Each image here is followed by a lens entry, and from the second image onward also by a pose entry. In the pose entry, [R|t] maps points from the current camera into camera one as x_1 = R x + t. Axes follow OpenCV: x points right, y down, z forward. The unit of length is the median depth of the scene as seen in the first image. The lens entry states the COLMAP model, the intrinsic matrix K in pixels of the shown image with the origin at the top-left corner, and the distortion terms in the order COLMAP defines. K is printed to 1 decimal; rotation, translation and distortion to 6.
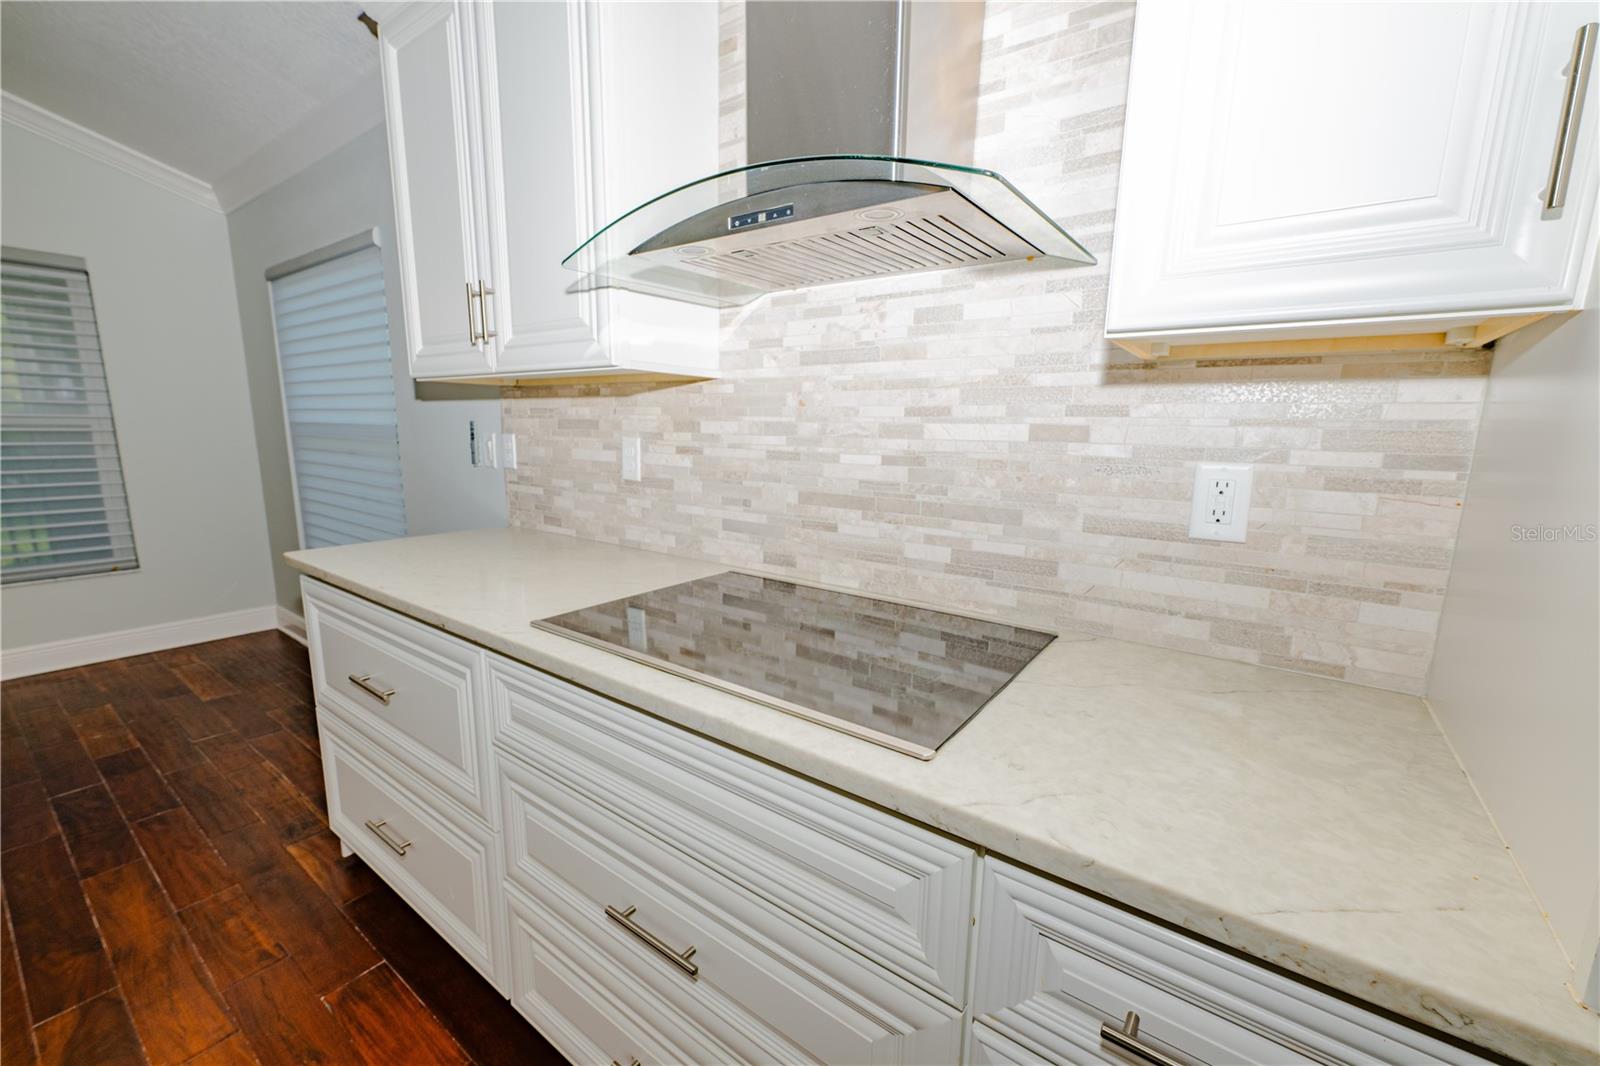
lens RADIAL K [[630.5, 0, 796.7], [0, 630.5, 534.4], [0, 0, 1]] dist [0.001180, -0.000250]
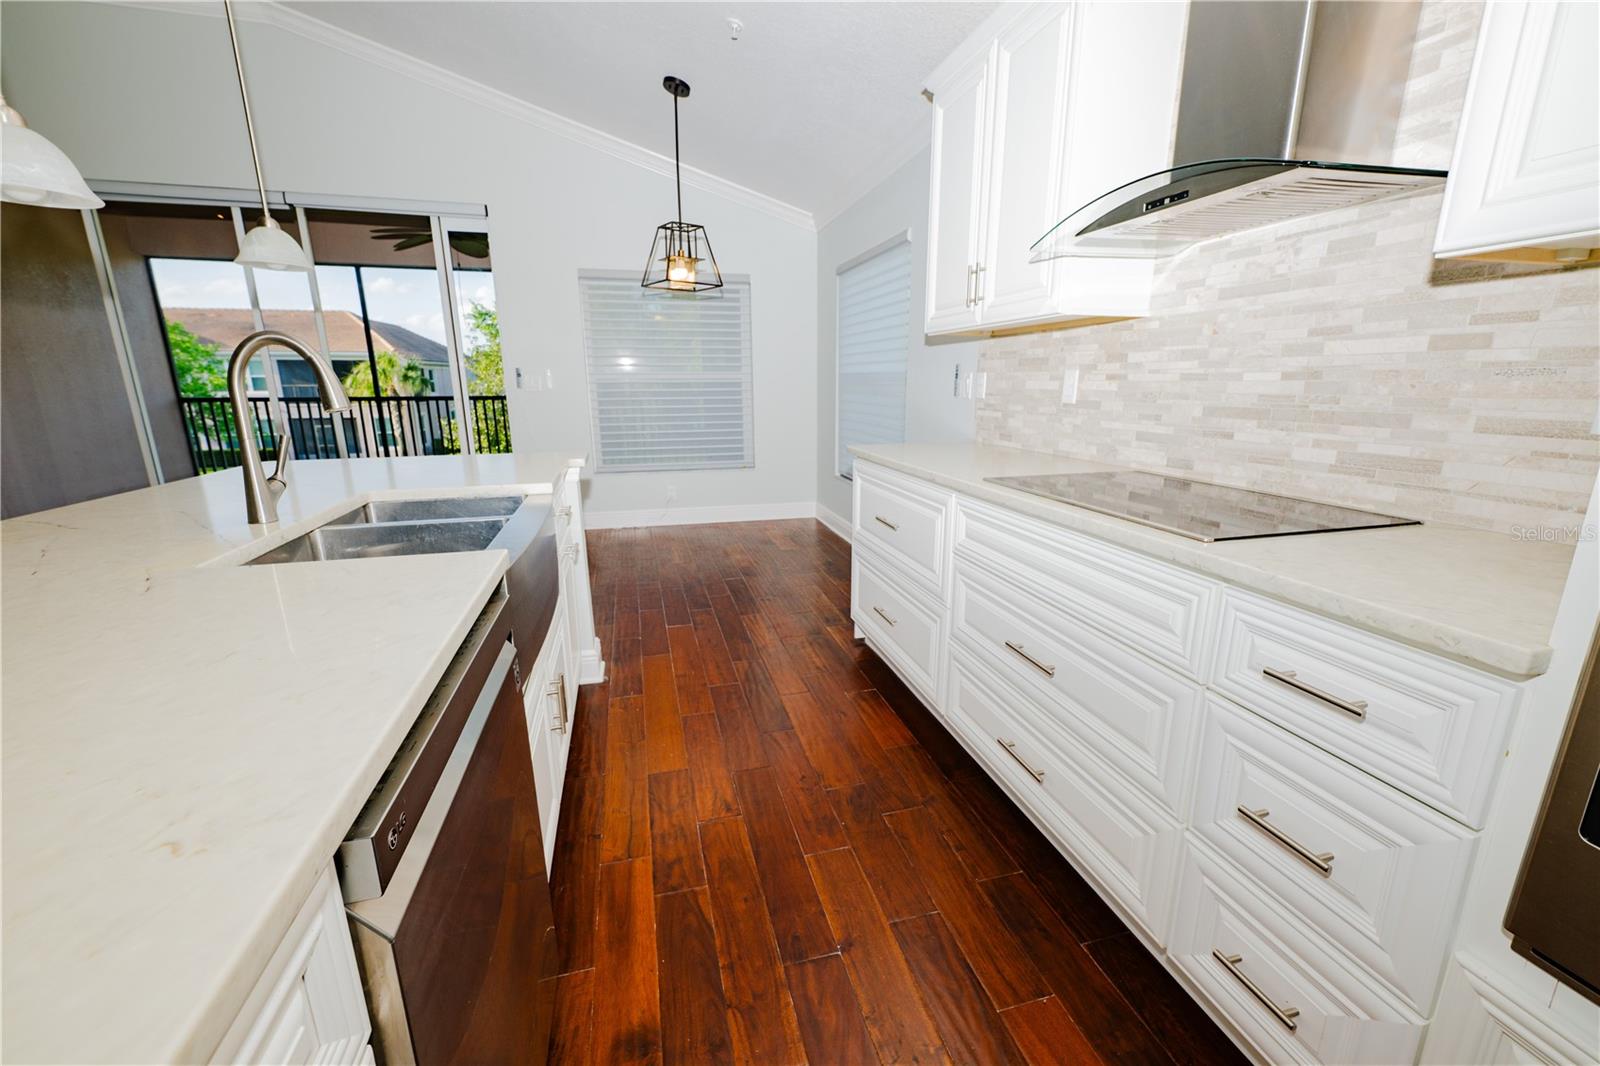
lens RADIAL K [[630.5, 0, 805.4], [0, 630.5, 532.8], [0, 0, 1]] dist [0.001180, -0.000250]
pose [[0.774802, 0.131973, -0.618276, 0.200938], [-0.093064, 0.991124, 0.094934, 0.135261], [0.625316, -0.016015, 0.780207, -0.456180]]
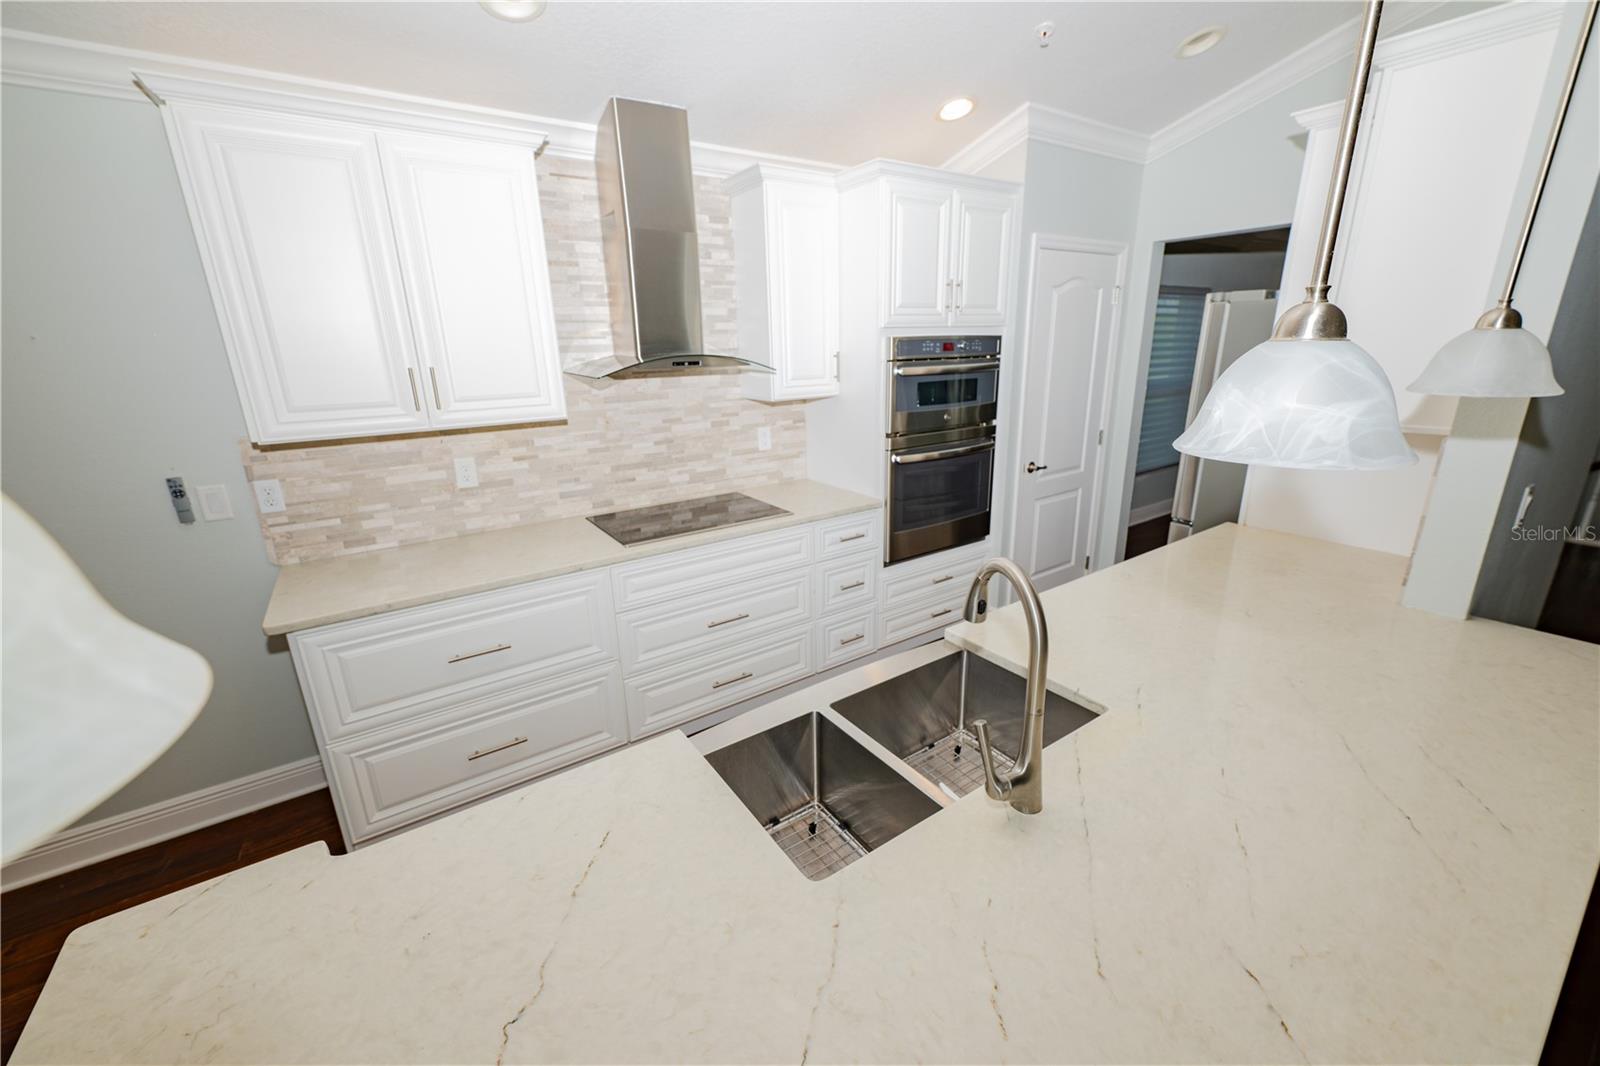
lens RADIAL K [[630.5, 0, 804.9], [0, 630.5, 534.1], [0, 0, 1]] dist [0.001180, -0.000250]
pose [[0.339914, -0.295467, 0.892837, -1.677865], [0.191283, 0.951242, 0.241971, -0.236810], [-0.920798, 0.088535, 0.379858, -0.302228]]
